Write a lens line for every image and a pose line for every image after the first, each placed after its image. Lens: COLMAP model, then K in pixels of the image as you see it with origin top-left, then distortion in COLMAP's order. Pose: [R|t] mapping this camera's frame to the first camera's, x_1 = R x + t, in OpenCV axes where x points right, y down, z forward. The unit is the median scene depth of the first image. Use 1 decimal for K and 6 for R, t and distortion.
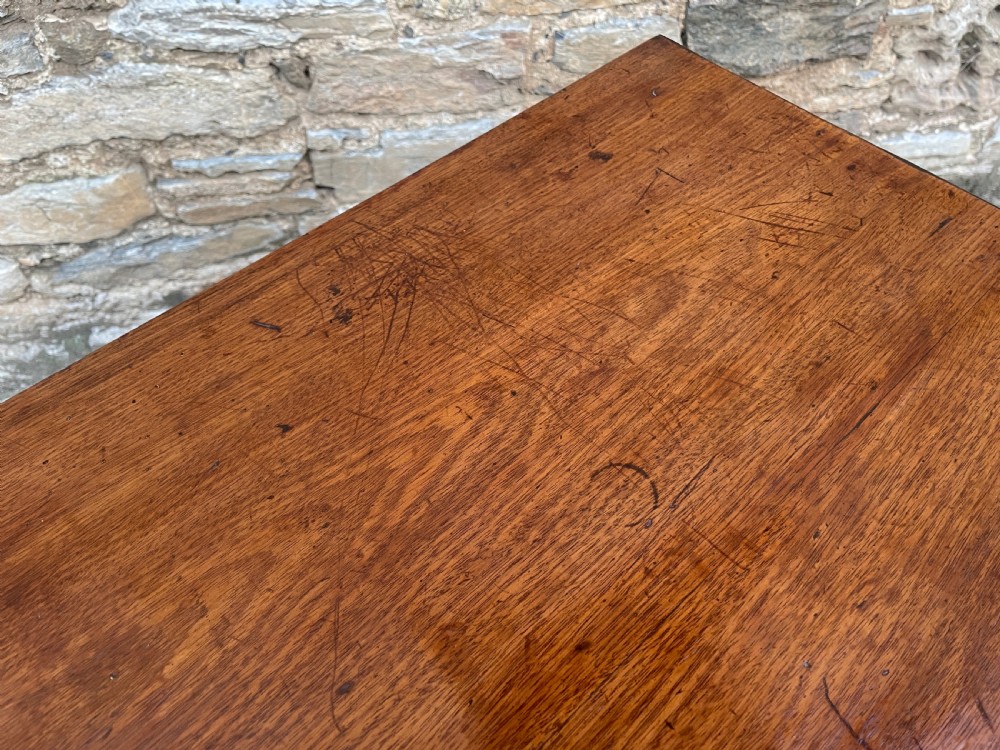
lens RADIAL K [[778.9, 0, 496.5], [0, 778.9, 361.2], [0, 0, 1]] dist [0.060976, -0.076592]
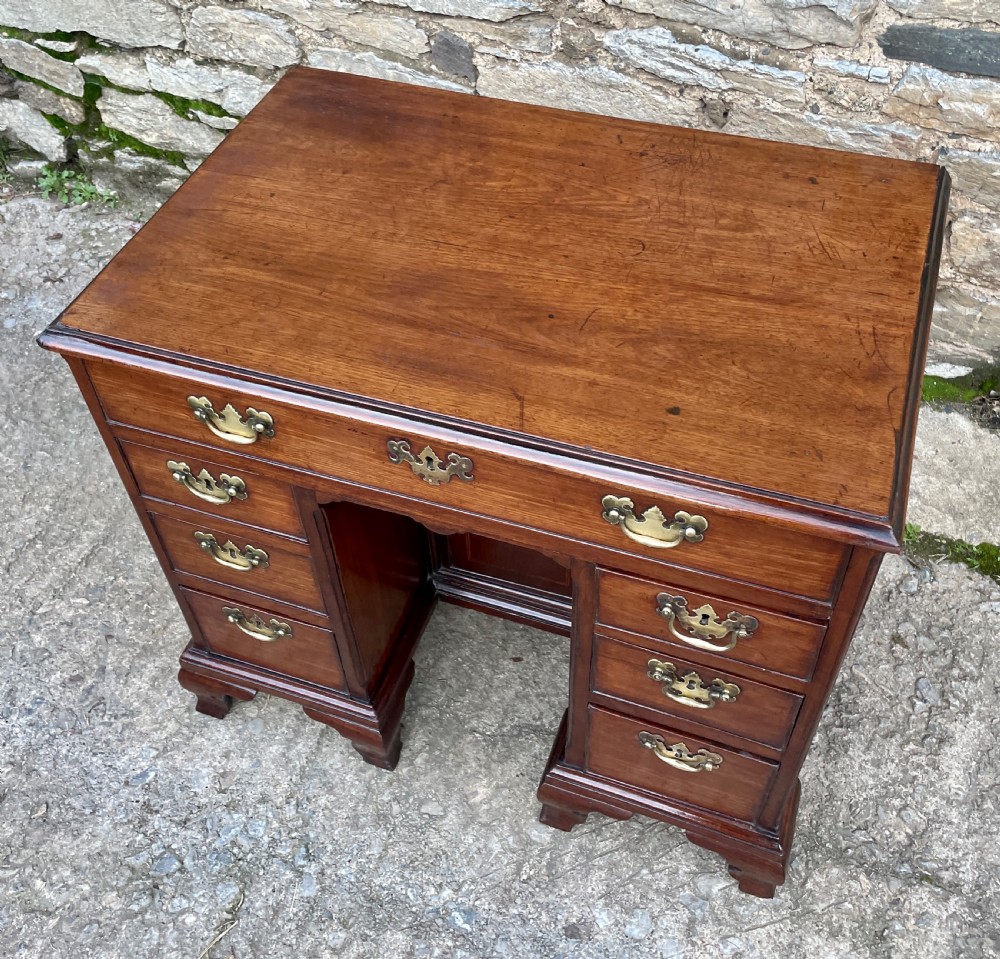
lens RADIAL K [[1072.7, 0, 491.0], [0, 1072.7, 438.2], [0, 0, 1]] dist [0.047637, 0.000000]
pose [[0.479995, 0.657612, -0.580647, 0.795984], [-0.679198, 0.697487, 0.228476, 0.040832], [0.555243, 0.284707, 0.781439, -0.580347]]
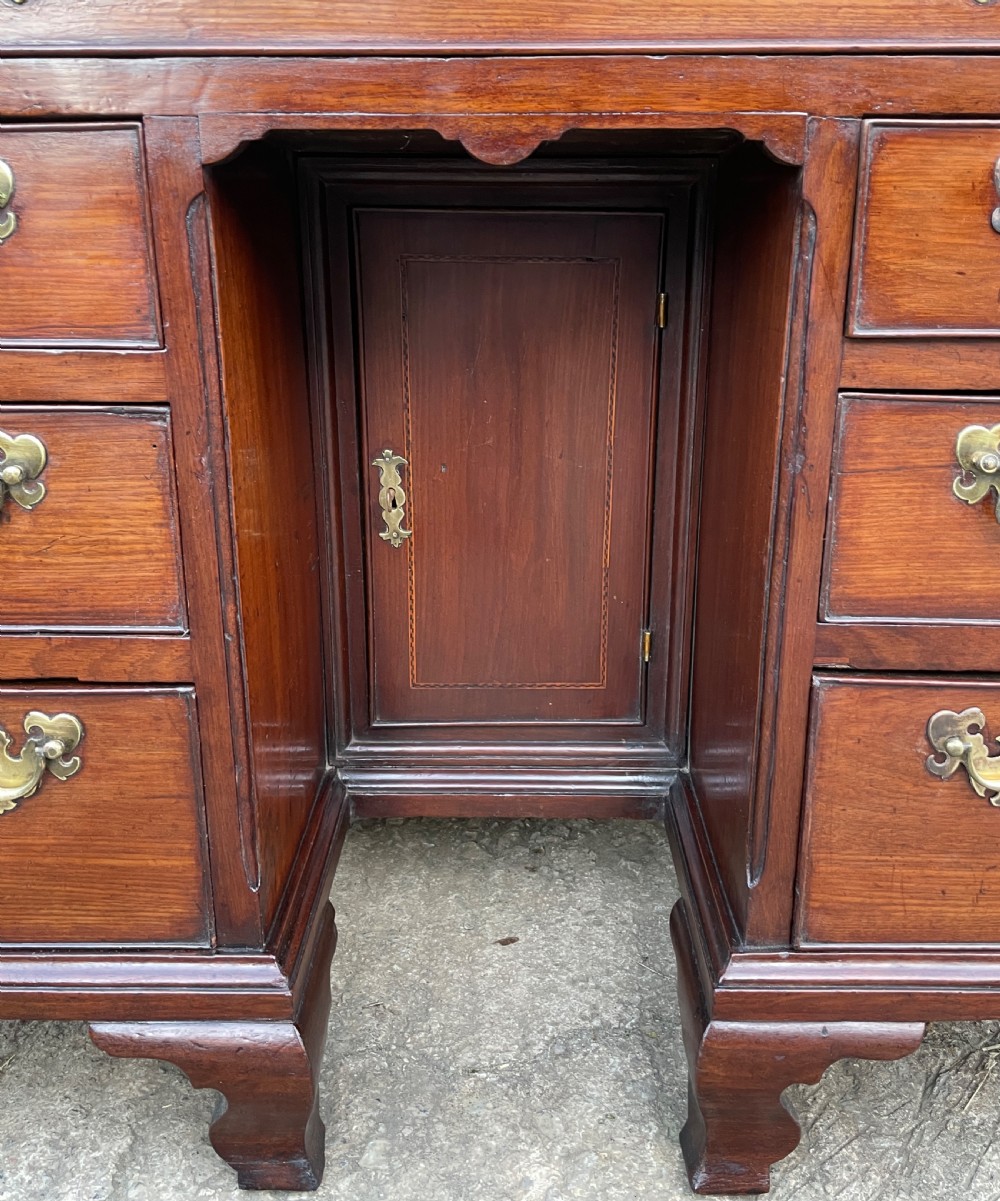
lens RADIAL K [[1062.1, 0, 509.2], [0, 1062.1, 534.0], [0, 0, 1]] dist [0.073649, -0.107664]
pose [[0.745720, 0.211859, -0.631678, 0.540946], [-0.541433, 0.745210, -0.389246, 0.739927], [0.388268, 0.632280, 0.670426, 0.077883]]
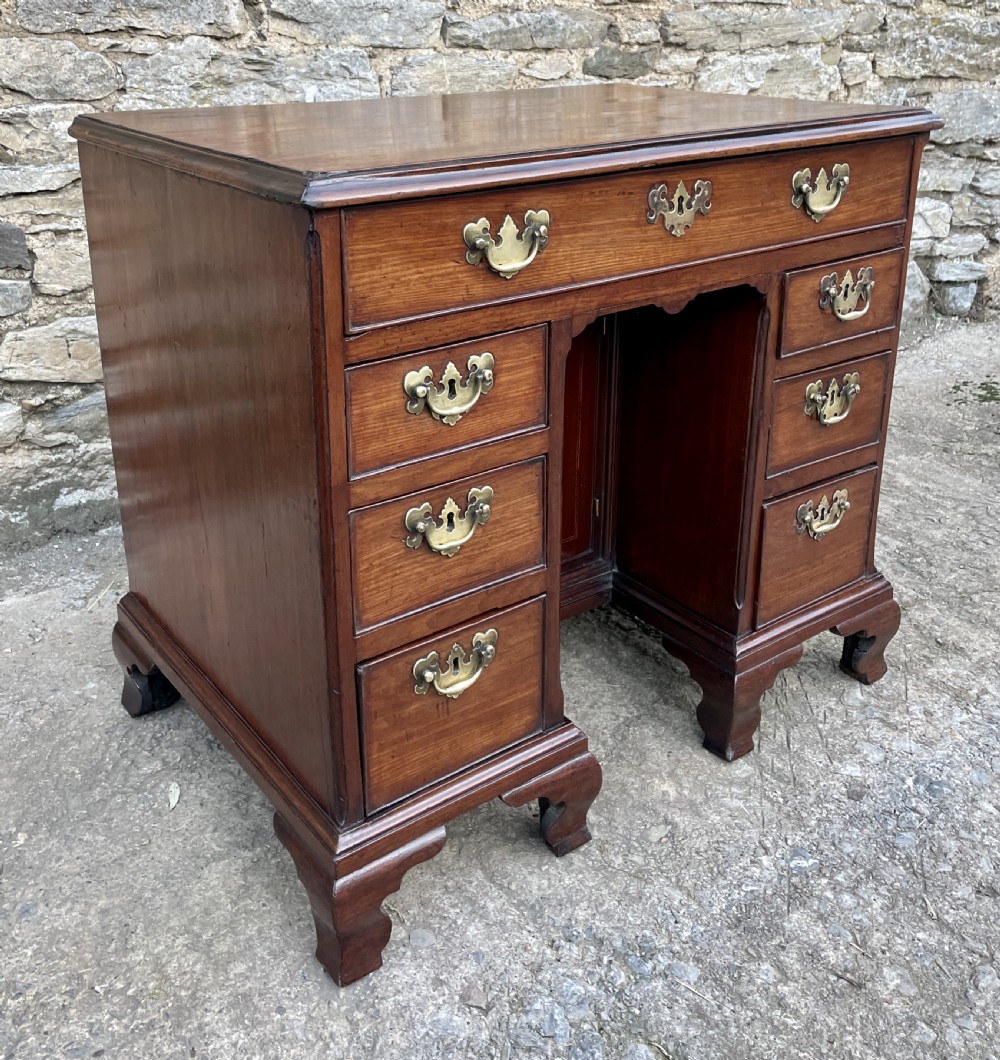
lens RADIAL K [[1141.2, 0, 489.5], [0, 1141.2, 377.9], [0, 0, 1]] dist [0.038872, 0.000000]
pose [[0.996297, 0.059122, -0.062425, 0.060854], [-0.083784, 0.830611, -0.550514, 1.137491], [0.019303, 0.553706, 0.832489, -0.650153]]
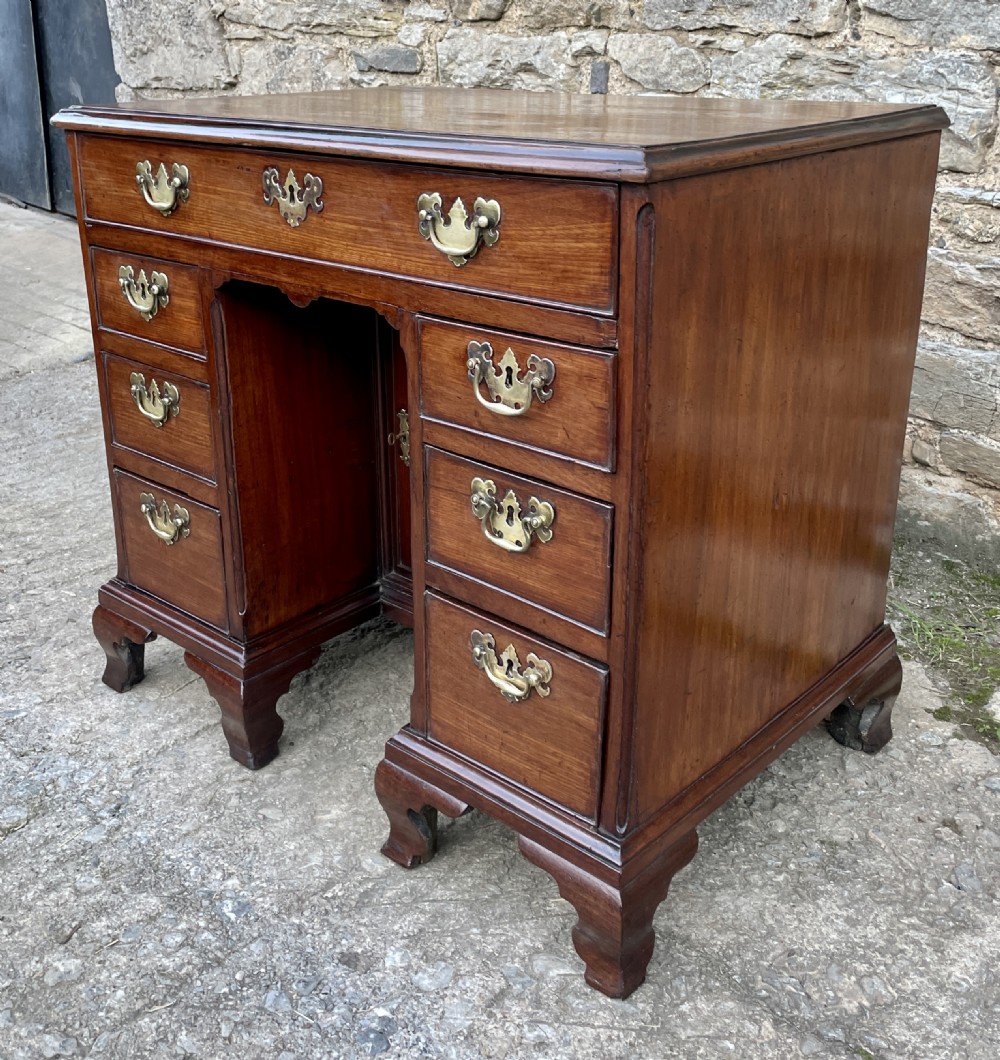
lens RADIAL K [[1210.2, 0, 482.8], [0, 1210.2, 424.6], [0, 0, 1]] dist [0.052136, 0.000000]
pose [[0.111798, 0.346977, -0.931187, 1.396344], [-0.781866, 0.609077, 0.133083, 0.170526], [0.613341, 0.713184, 0.339383, 0.087888]]
